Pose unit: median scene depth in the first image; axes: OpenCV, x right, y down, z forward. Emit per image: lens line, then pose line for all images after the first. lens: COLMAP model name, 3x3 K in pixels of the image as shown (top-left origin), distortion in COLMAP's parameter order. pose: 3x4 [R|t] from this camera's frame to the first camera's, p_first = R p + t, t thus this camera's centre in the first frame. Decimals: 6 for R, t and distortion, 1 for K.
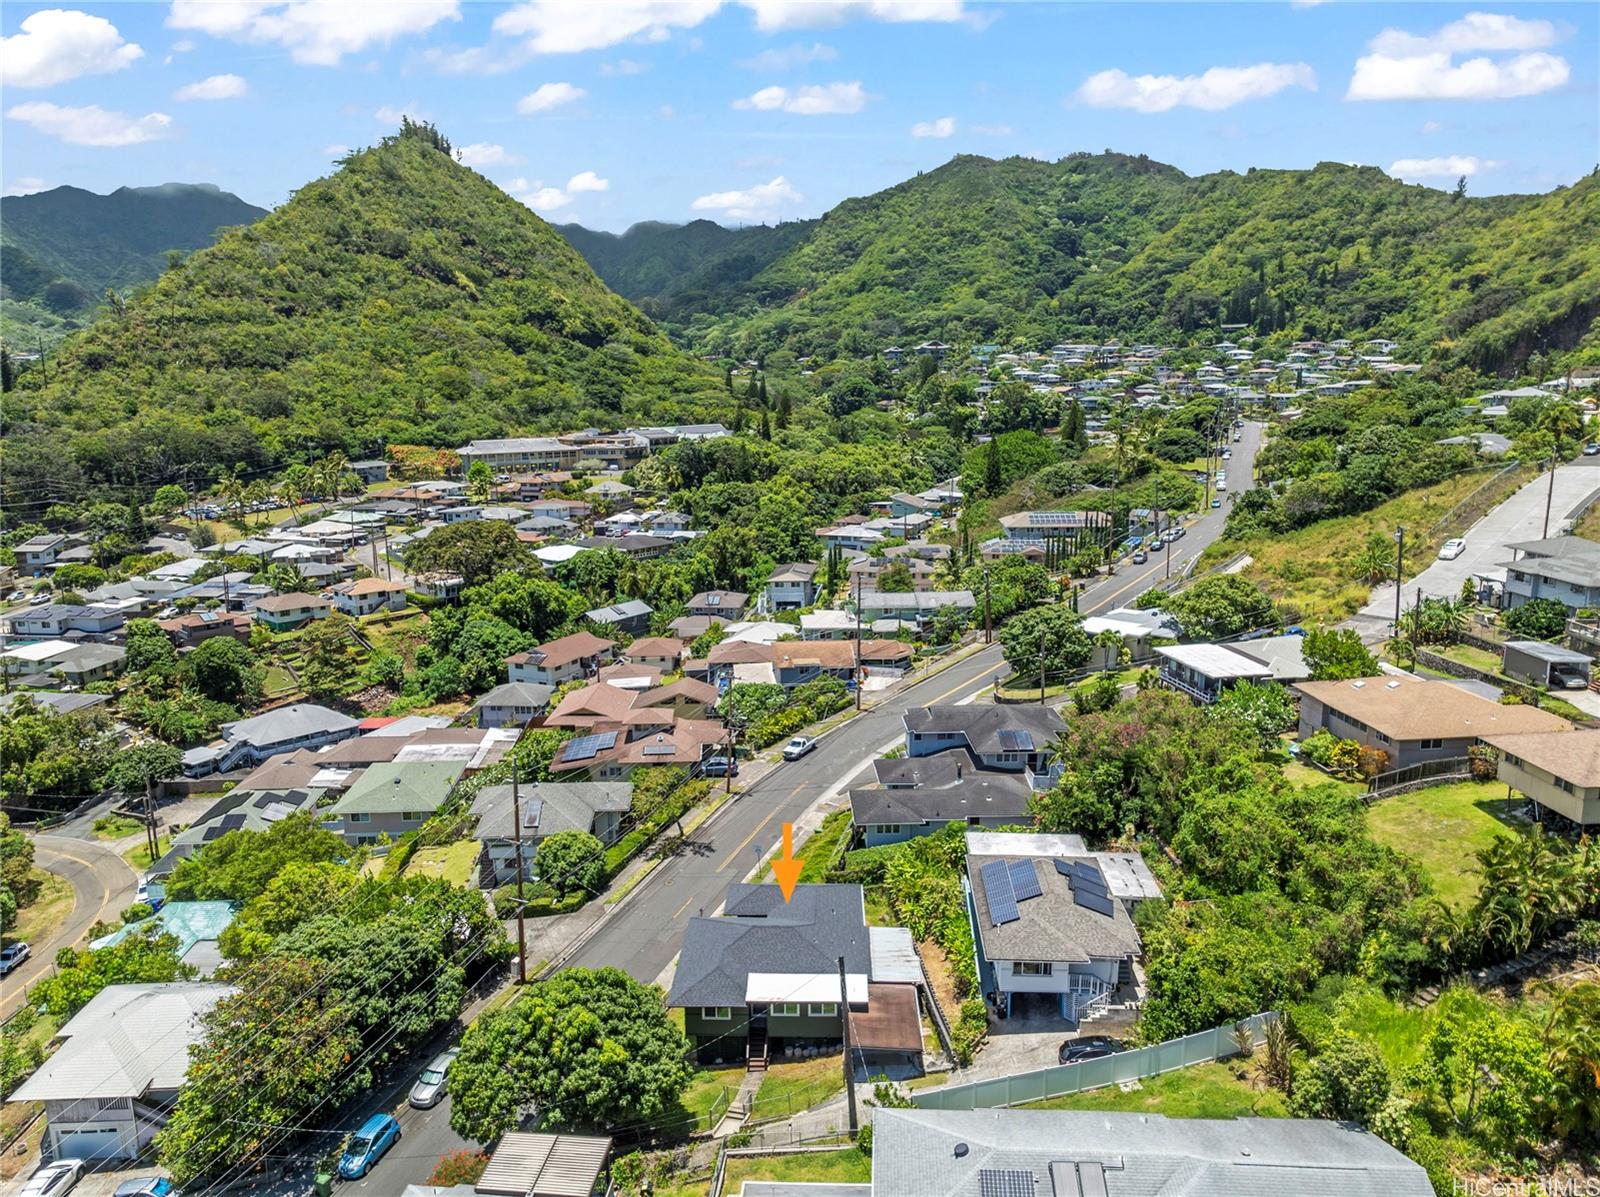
lens RADIAL K [[1128.9, 0, 801.2], [0, 1128.9, 599.7], [0, 0, 1]] dist [-0.046229, 0.007869]
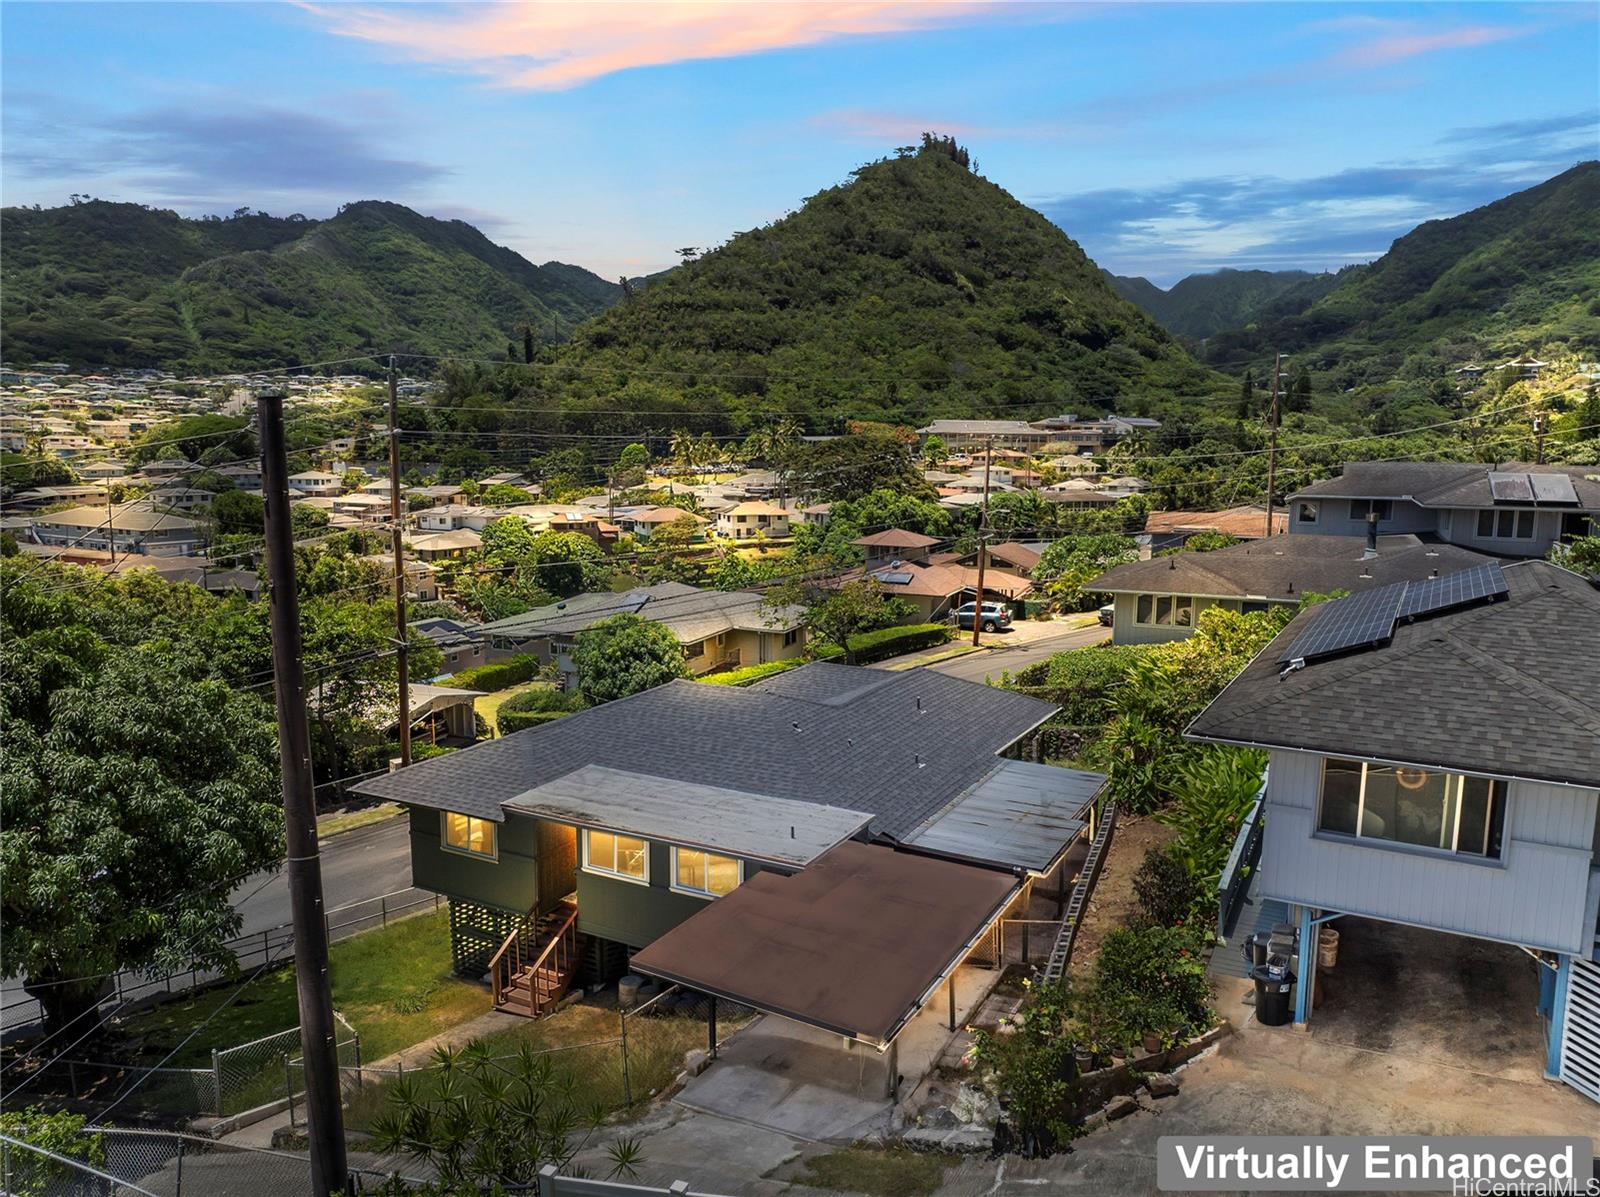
lens RADIAL K [[1128.9, 0, 799.0], [0, 1128.9, 600.4], [0, 0, 1]] dist [-0.046229, 0.007869]
pose [[0.893291, 0.073080, -0.443497, 0.025516], [-0.098785, 0.994490, -0.035100, 0.041415], [0.438488, 0.075165, 0.895588, 0.100234]]
